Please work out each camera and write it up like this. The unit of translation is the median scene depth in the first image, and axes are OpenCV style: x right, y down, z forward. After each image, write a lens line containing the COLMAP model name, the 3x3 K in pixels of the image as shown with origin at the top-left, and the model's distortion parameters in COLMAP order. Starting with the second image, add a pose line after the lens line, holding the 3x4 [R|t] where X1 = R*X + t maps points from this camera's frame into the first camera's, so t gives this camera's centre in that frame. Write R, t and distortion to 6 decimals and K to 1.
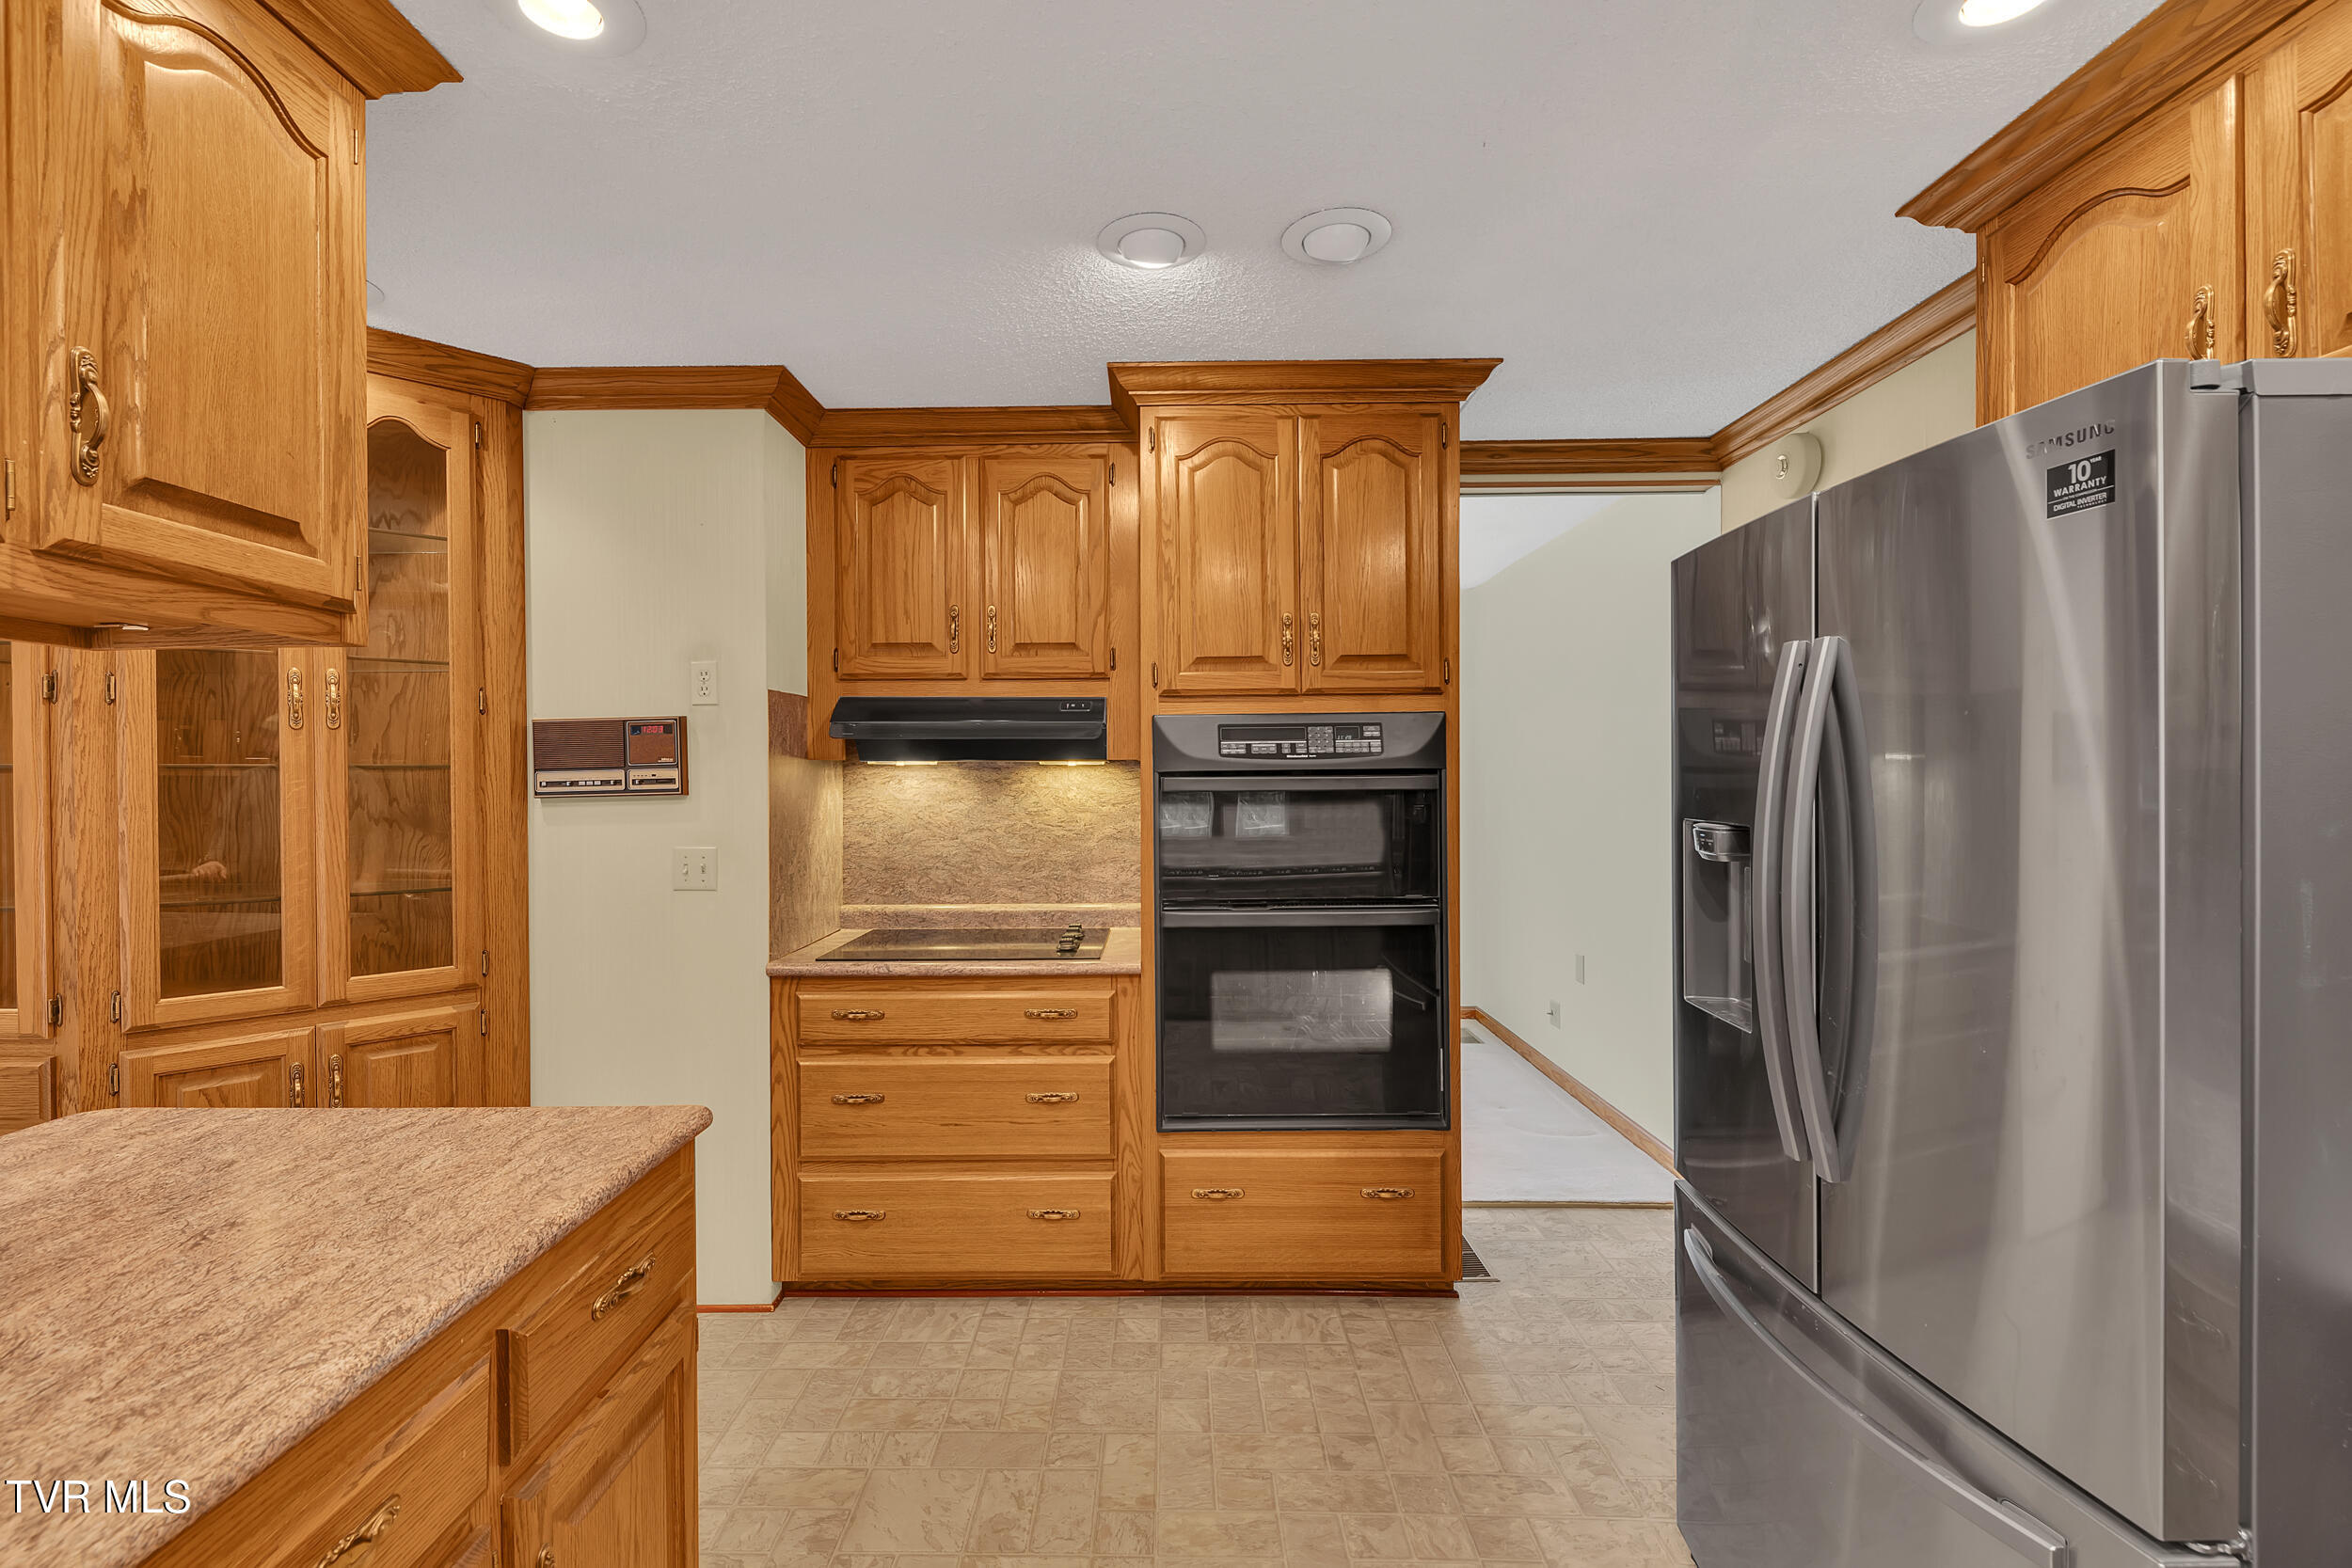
lens RADIAL K [[1035.3, 0, 1150.5], [0, 1035.3, 782.1], [0, 0, 1]] dist [0.017610, -0.010268]
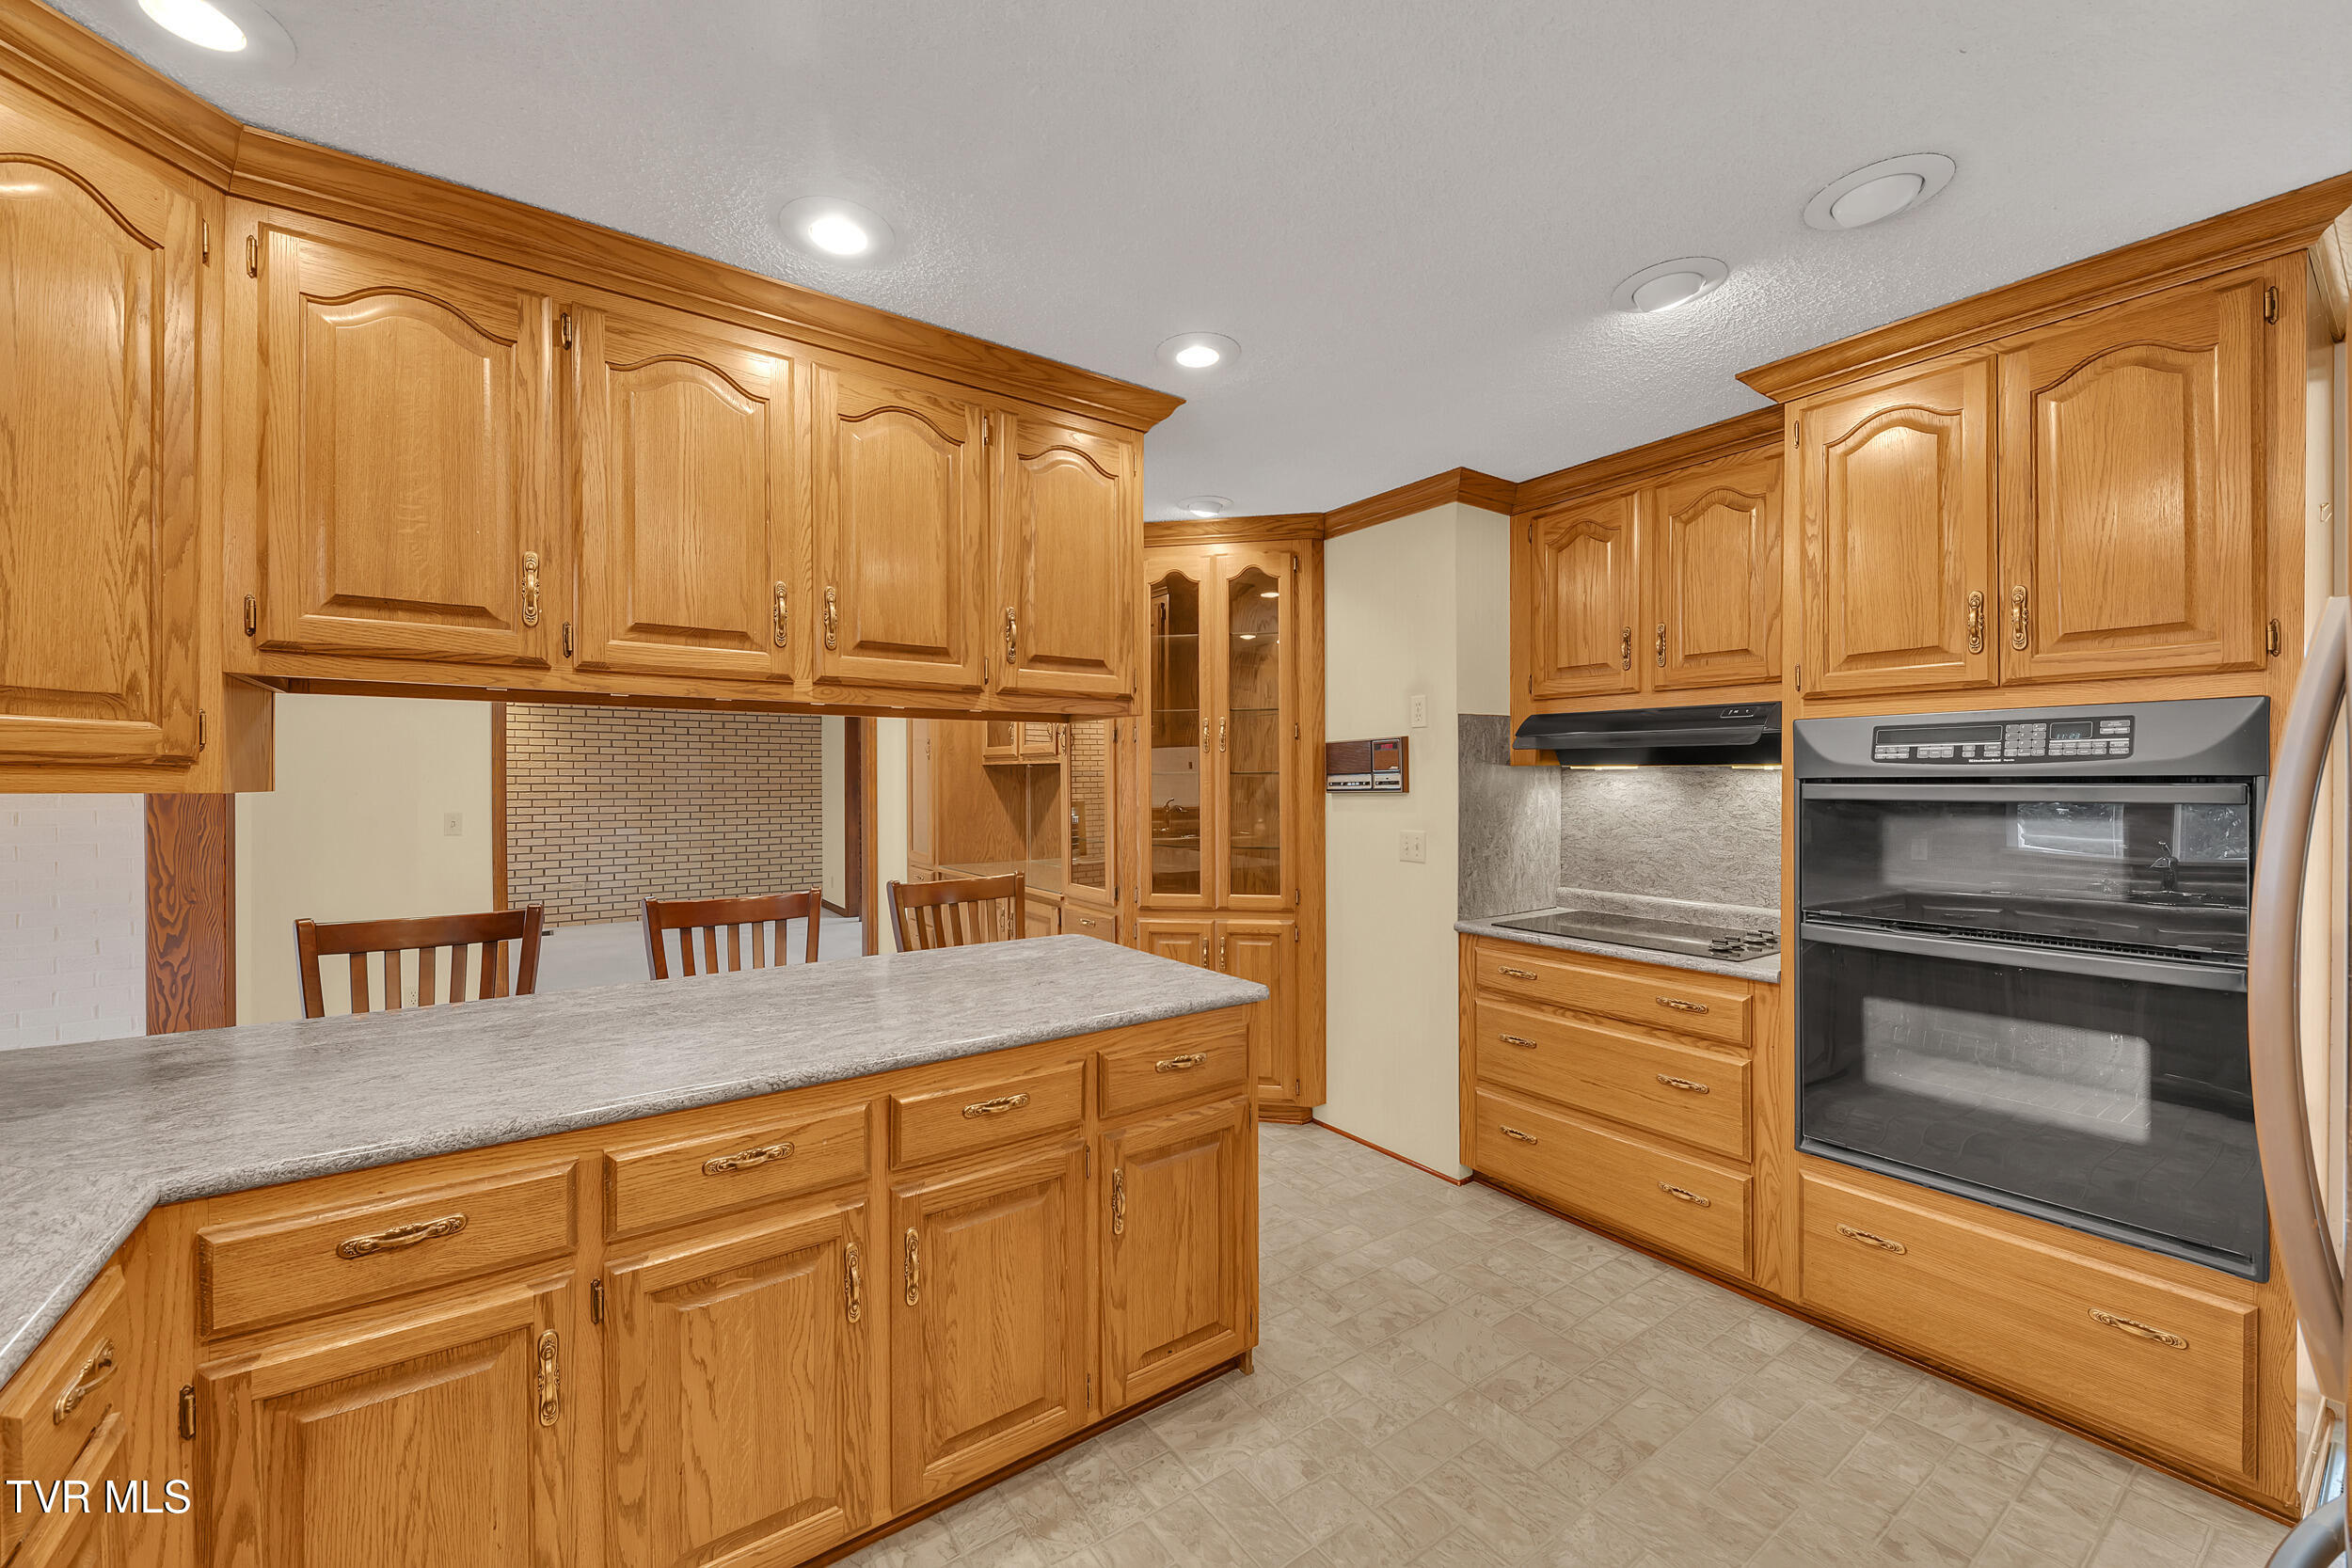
lens RADIAL K [[911.1, 0, 1151.4], [0, 911.1, 782.1], [0, 0, 1]] dist [0.013375, -0.006163]
pose [[0.577450, 0.008924, -0.816377, 0.354792], [-0.003837, 0.999959, 0.008217, -0.010693], [0.816417, -0.001613, 0.577460, 0.014994]]
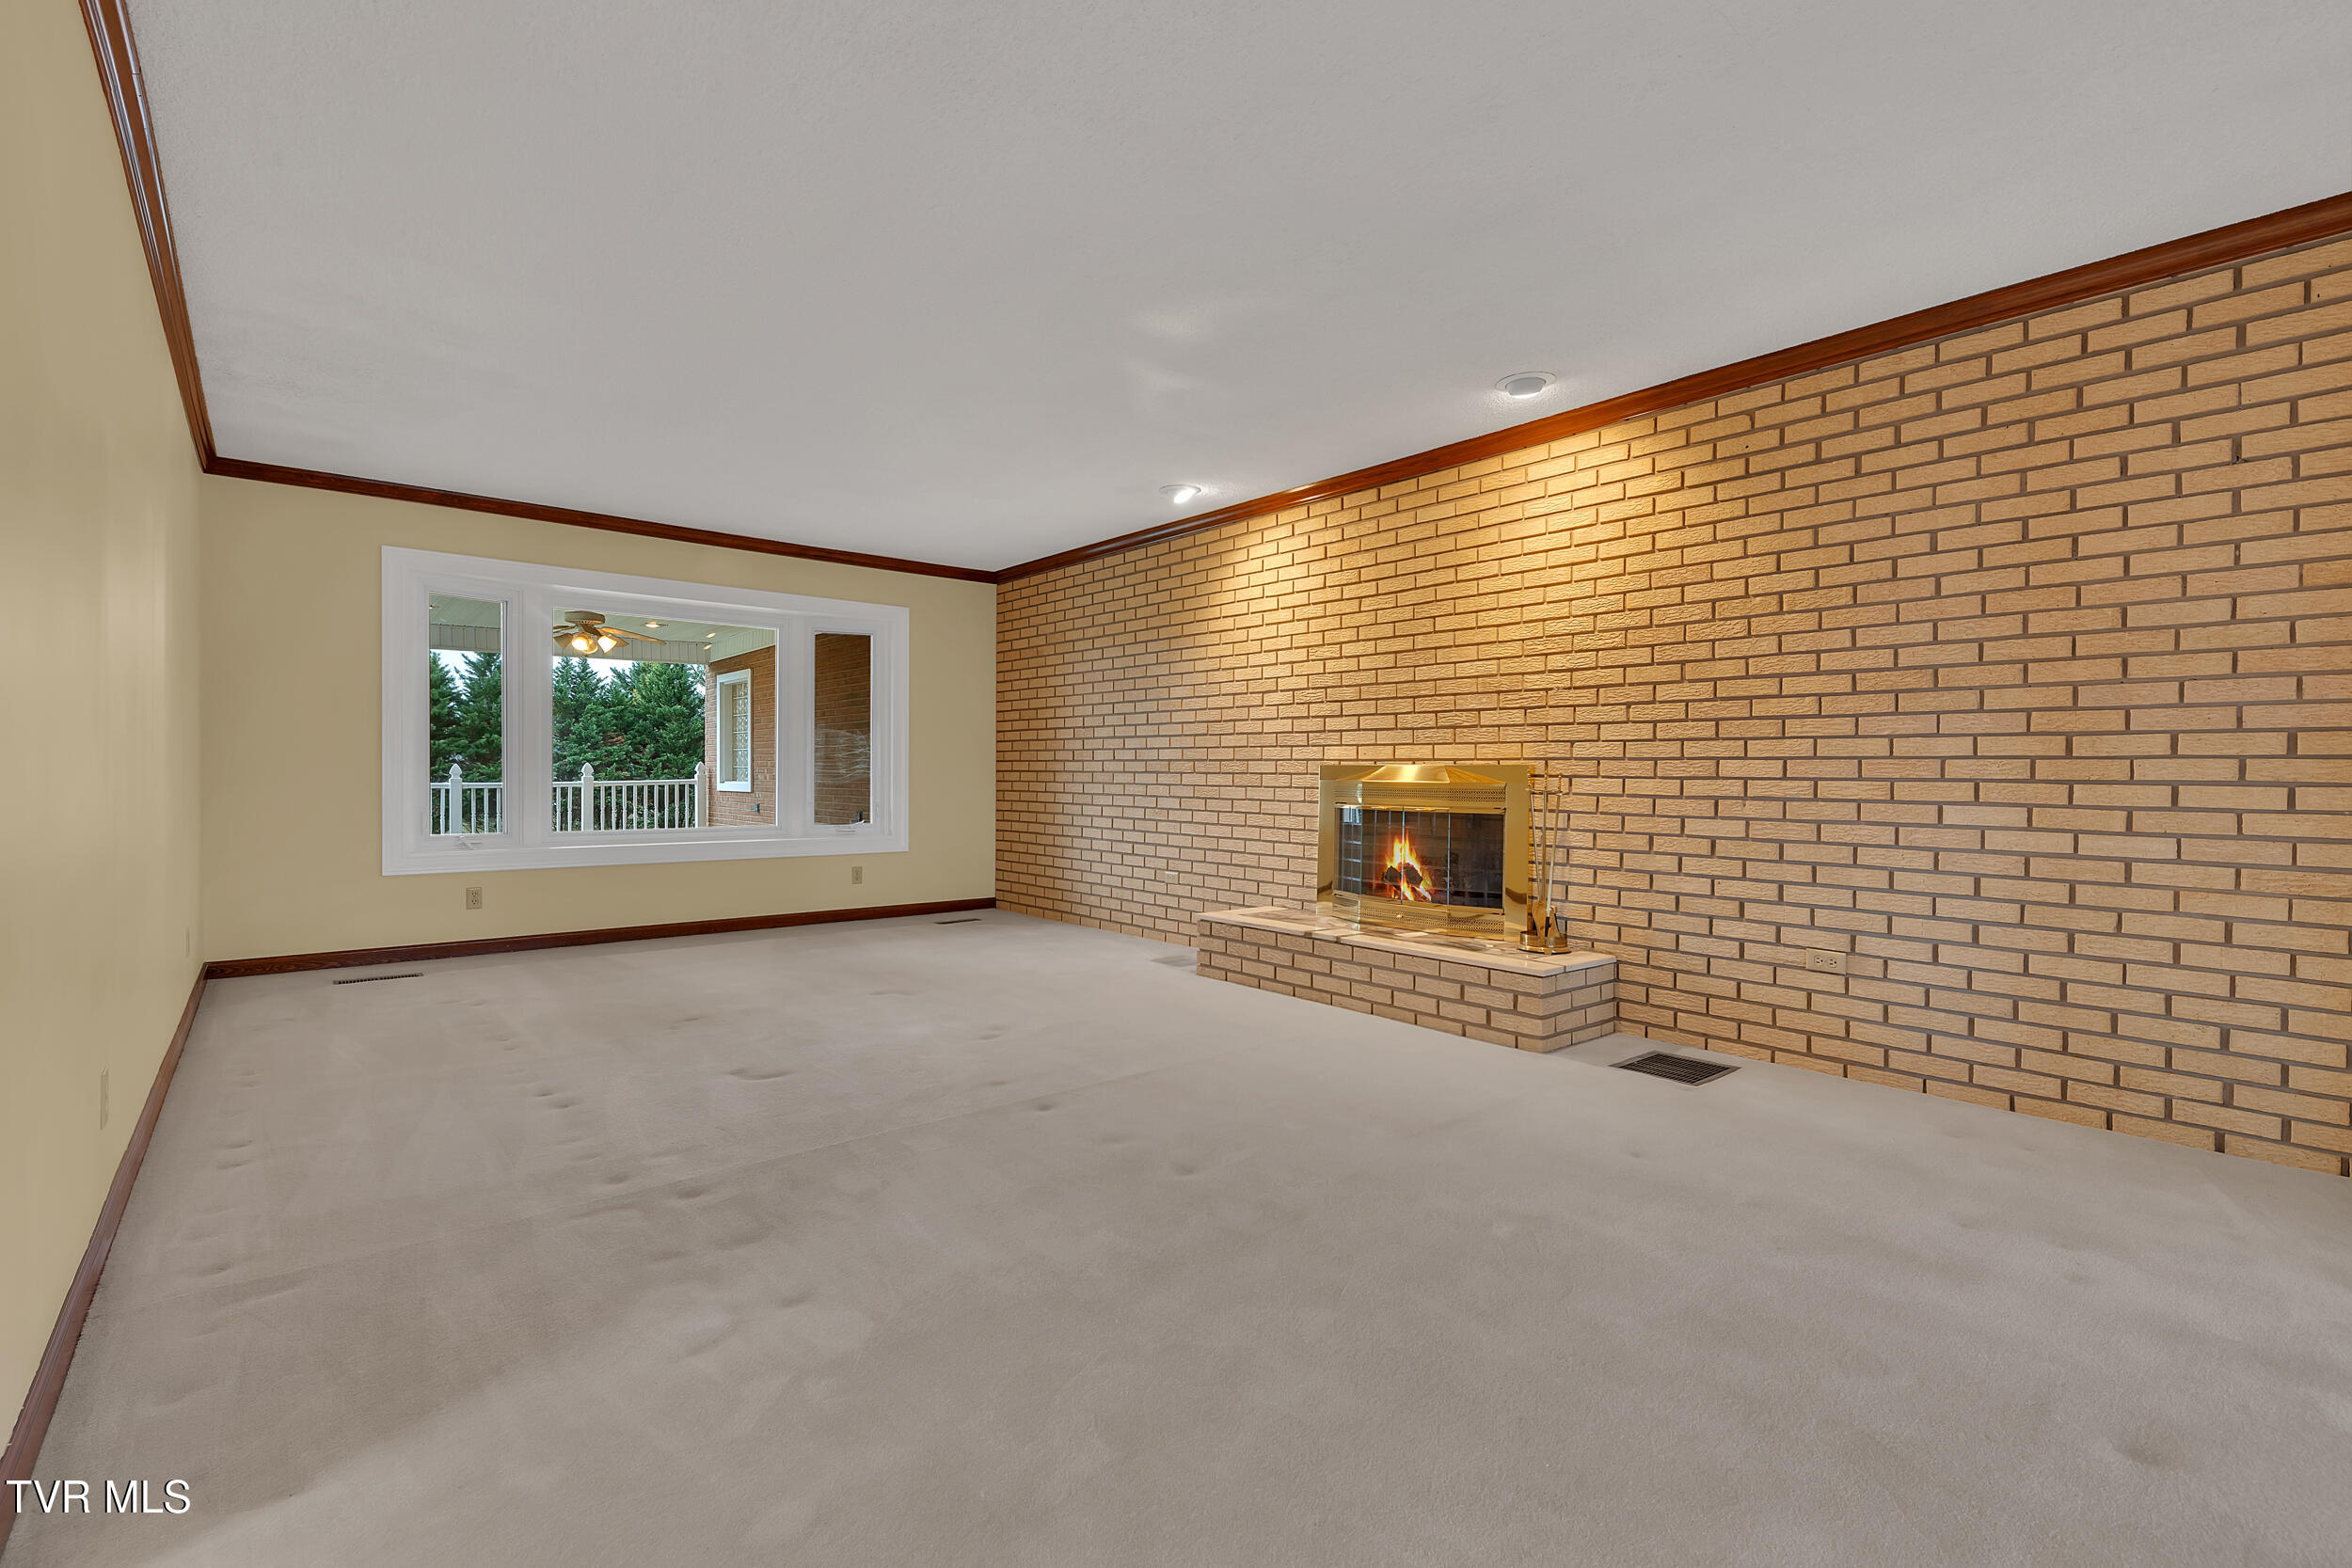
lens RADIAL K [[1035.3, 0, 1150.5], [0, 1035.3, 782.1], [0, 0, 1]] dist [0.017610, -0.010268]
pose [[-0.756458, 0.004755, -0.654025, -1.937579], [-0.005216, 0.999898, 0.013302, 0.152164], [0.654021, 0.013474, -0.756356, 0.651266]]
